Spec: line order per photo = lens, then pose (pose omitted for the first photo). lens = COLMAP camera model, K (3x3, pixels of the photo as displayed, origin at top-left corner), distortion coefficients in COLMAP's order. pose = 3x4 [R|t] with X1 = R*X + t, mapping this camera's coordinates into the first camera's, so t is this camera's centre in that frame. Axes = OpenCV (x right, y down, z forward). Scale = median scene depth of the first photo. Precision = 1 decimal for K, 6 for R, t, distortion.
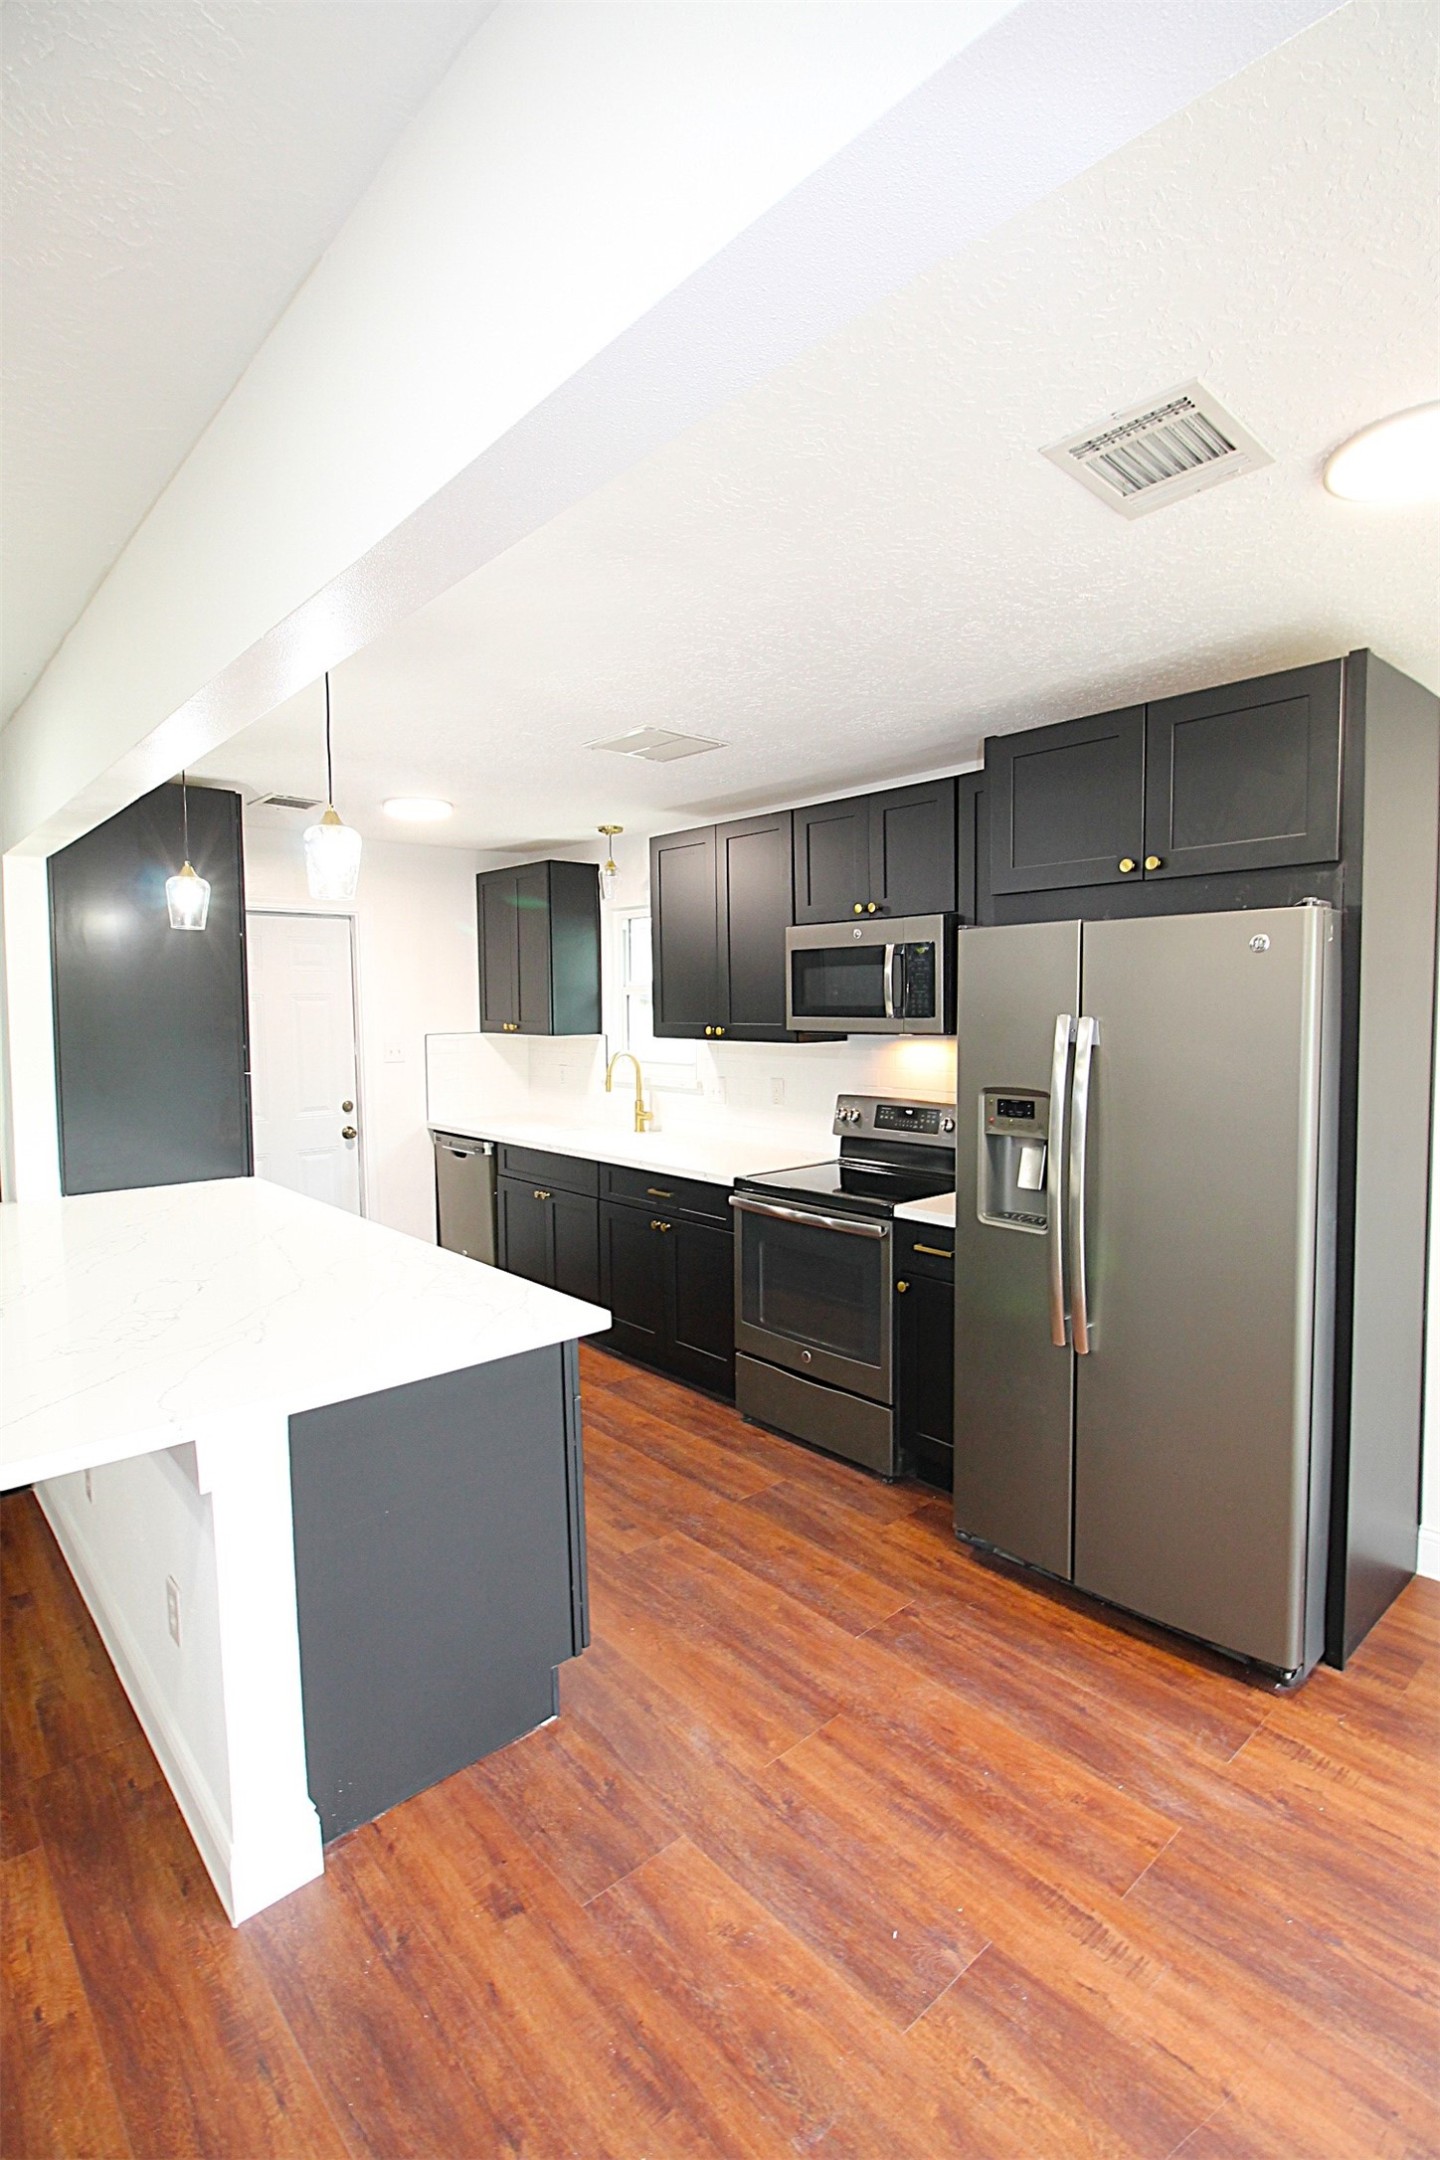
lens RADIAL K [[1019.6, 0, 742.3], [0, 1019.6, 1063.3], [0, 0, 1]] dist [-0.000495, -0.012111]
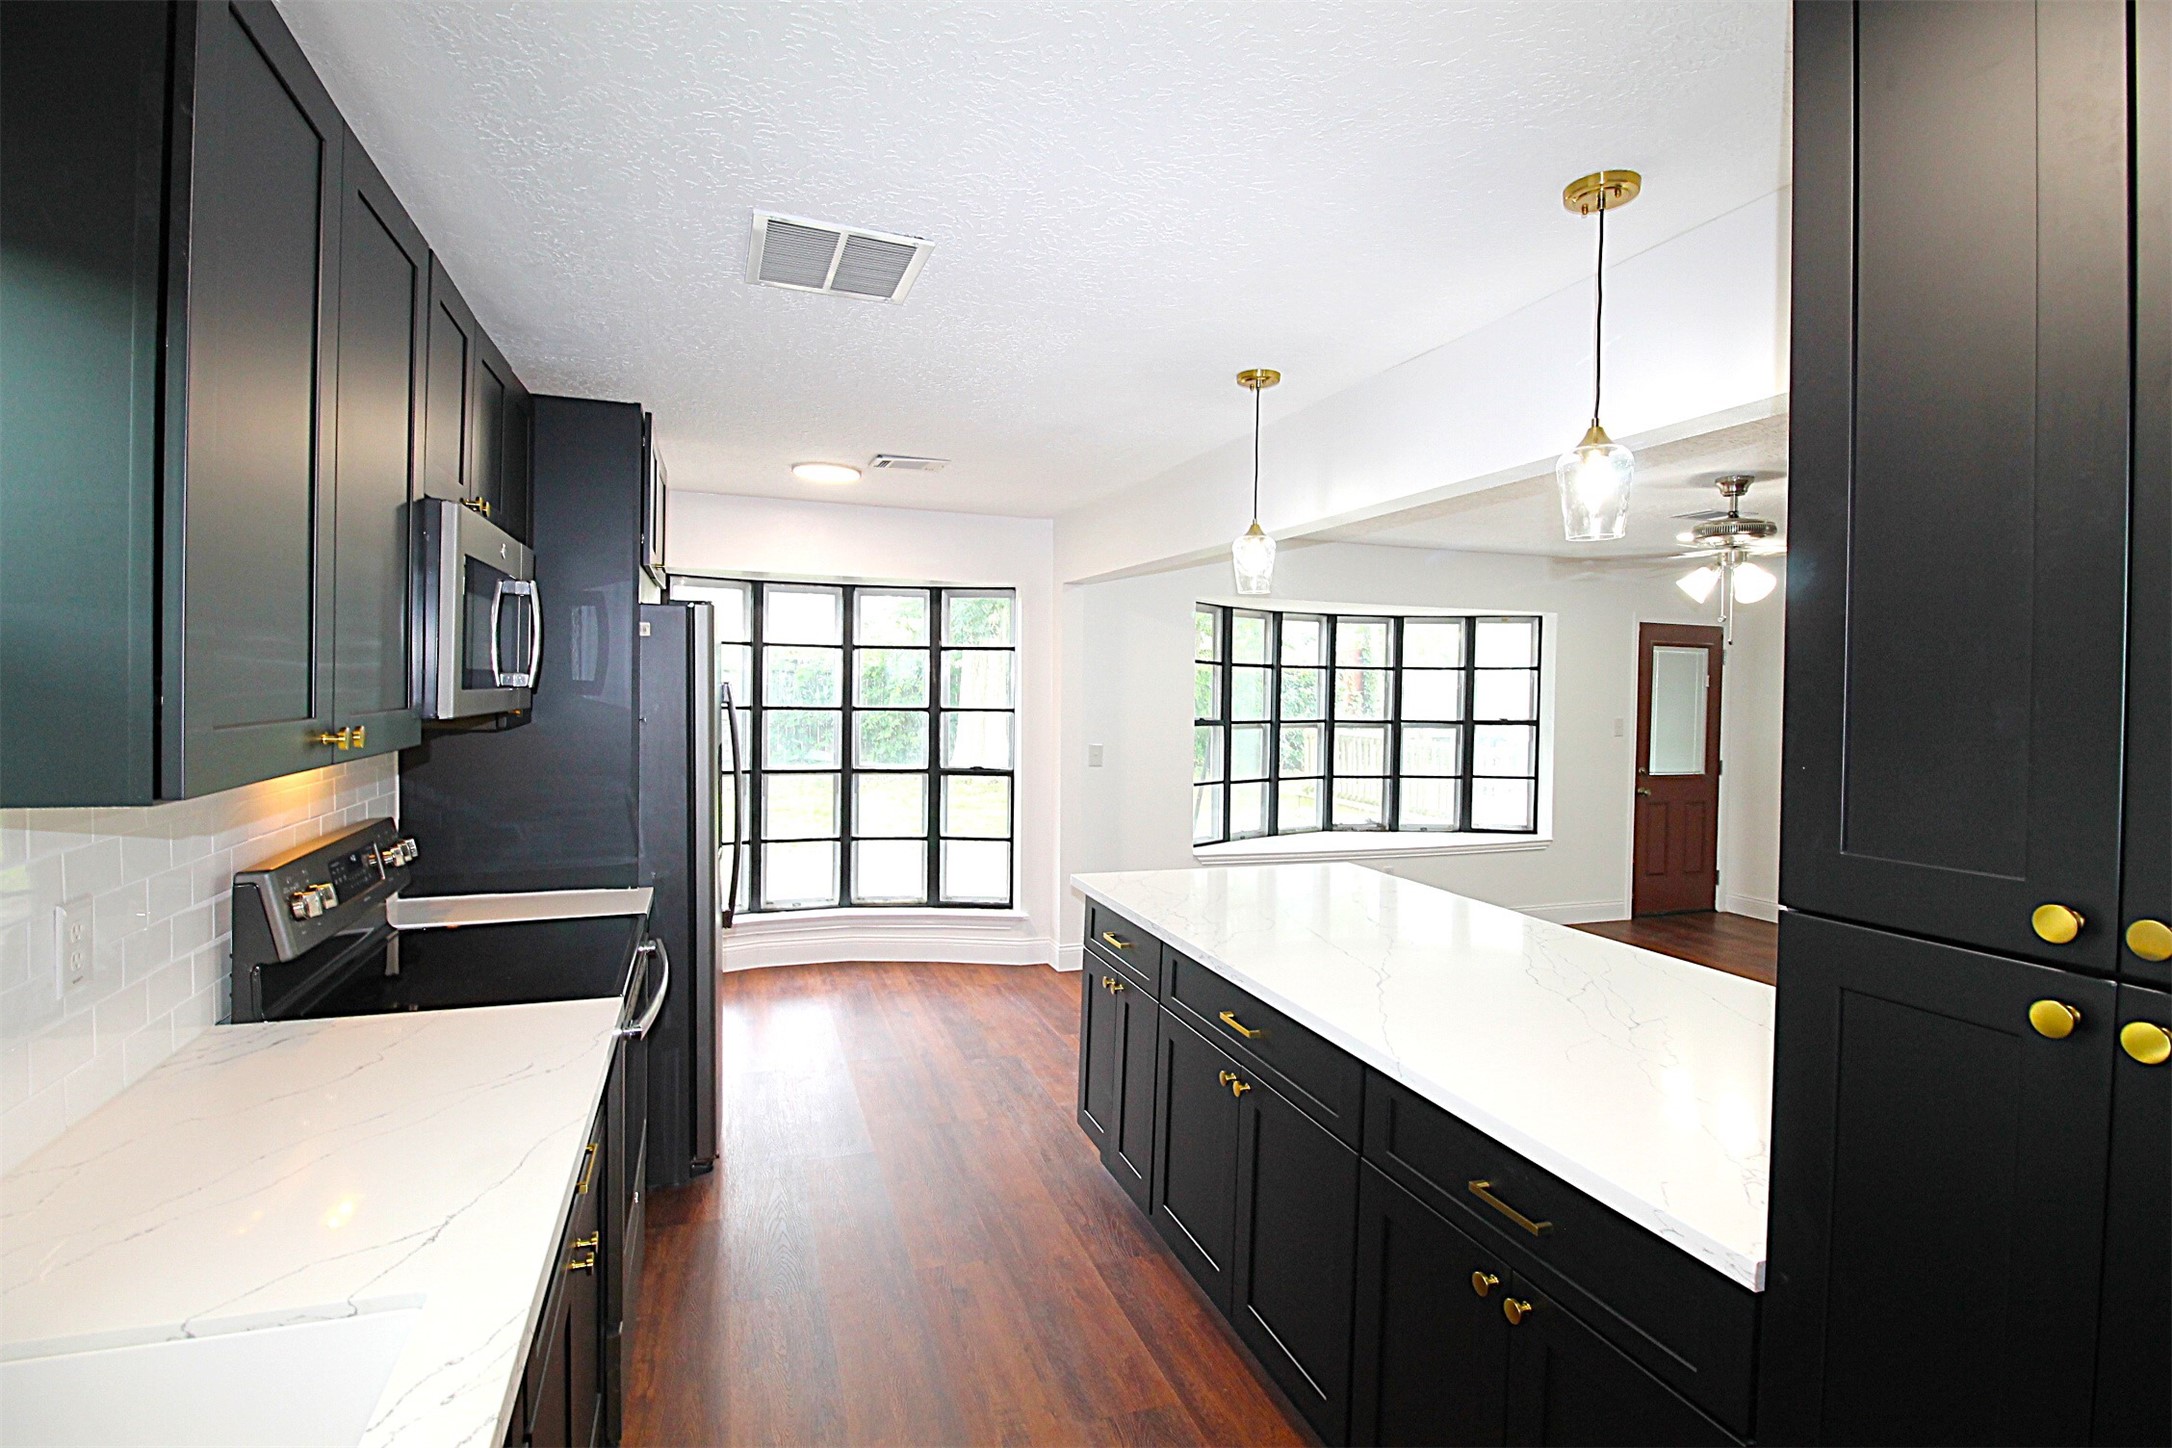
lens RADIAL K [[1025.2, 0, 1084.1], [0, 1025.2, 727.9], [0, 0, 1]] dist [-0.000495, -0.012111]
pose [[-0.922829, -0.024095, 0.384455, -0.594535], [0.013608, 0.995380, 0.095048, -0.102216], [-0.384969, 0.092945, -0.918237, 1.925176]]
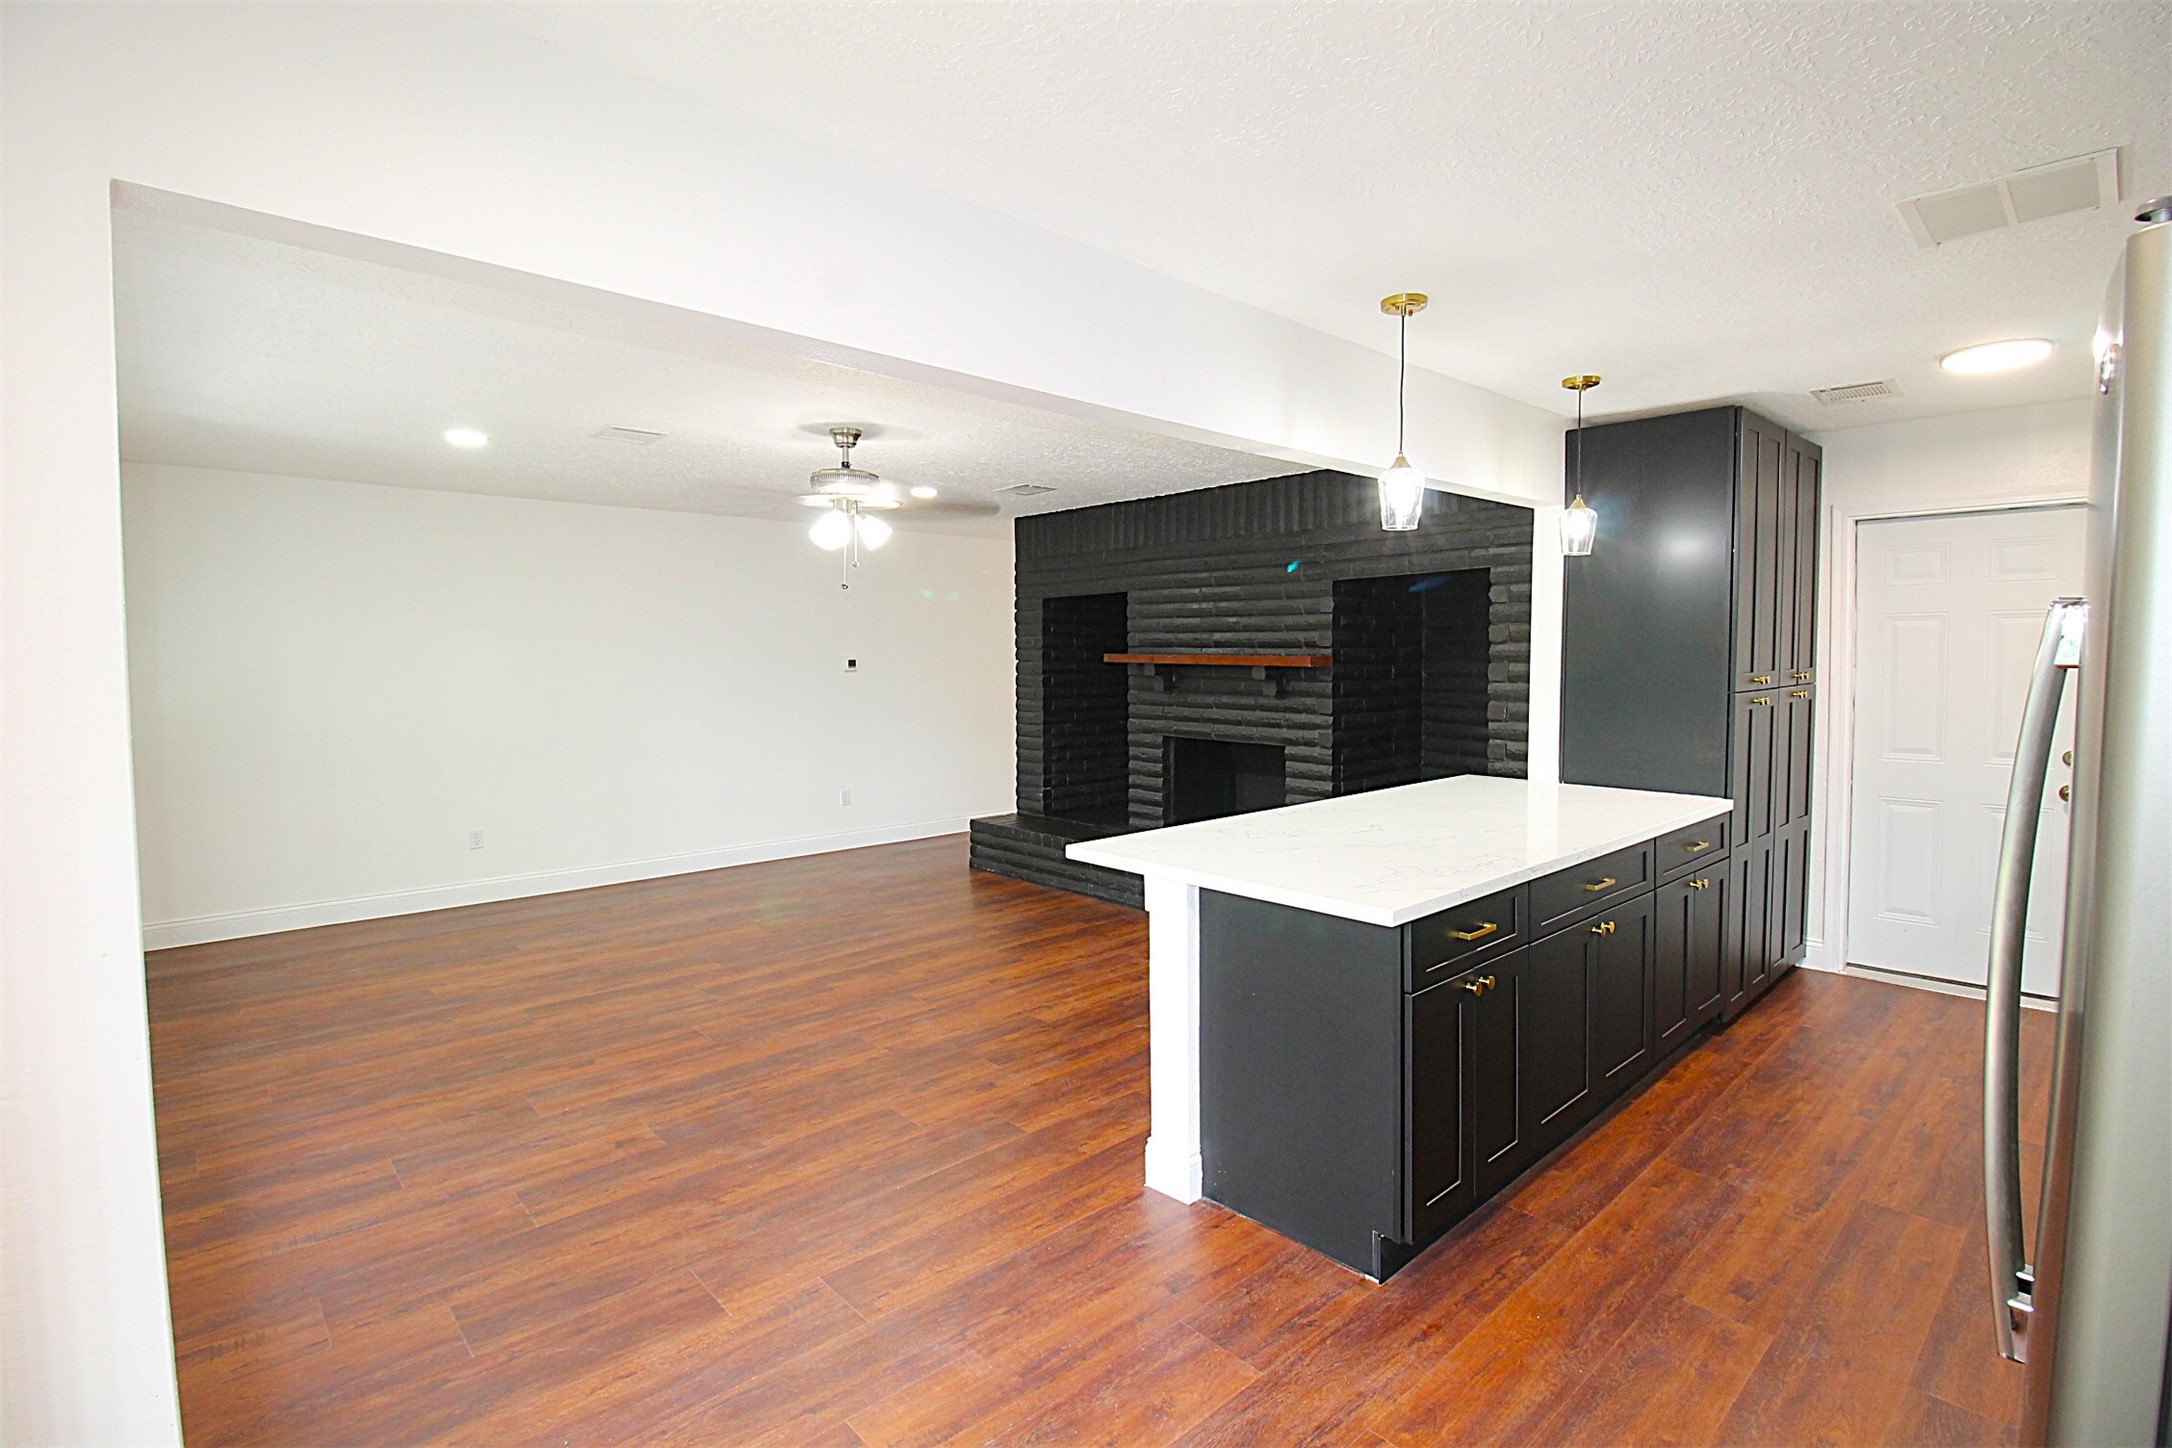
lens RADIAL K [[1025.2, 0, 1080.6], [0, 1025.2, 707.8], [0, 0, 1]] dist [-0.000495, -0.012111]
pose [[0.004983, 0.062265, -0.998047, 0.699597], [-0.054266, 0.996606, 0.061904, -0.002637], [0.998514, 0.053851, 0.008345, 0.538785]]
